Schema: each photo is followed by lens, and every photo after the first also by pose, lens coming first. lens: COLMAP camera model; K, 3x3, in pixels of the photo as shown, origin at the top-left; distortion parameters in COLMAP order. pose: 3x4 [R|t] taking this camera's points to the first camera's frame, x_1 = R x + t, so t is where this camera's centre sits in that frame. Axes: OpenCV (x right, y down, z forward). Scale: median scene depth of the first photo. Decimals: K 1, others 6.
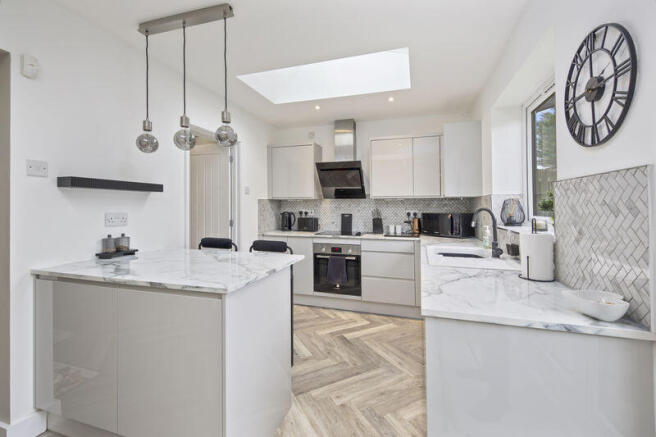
lens RADIAL K [[278.7, 0, 339.0], [0, 278.7, 204.8], [0, 0, 1]] dist [0.000395, 0.000072]
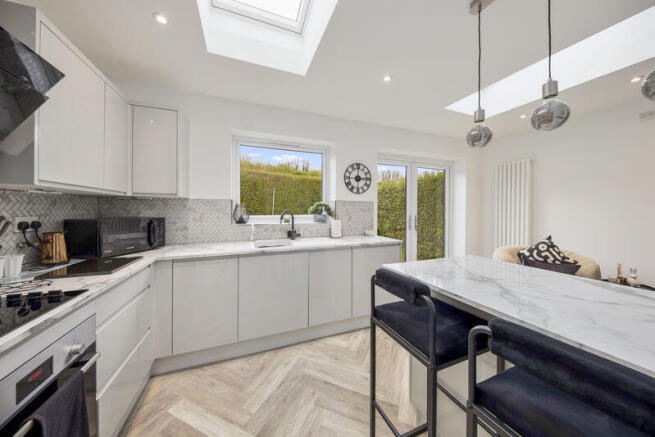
lens RADIAL K [[217.1, 0, 325.2], [0, 217.1, 207.3], [0, 0, 1]] dist [0.000159, -0.000007]
pose [[-0.609409, 0.008917, 0.792806, -0.465011], [-0.008890, 0.999797, -0.018078, 0.011867], [-0.792807, -0.018065, -0.609206, 1.293629]]
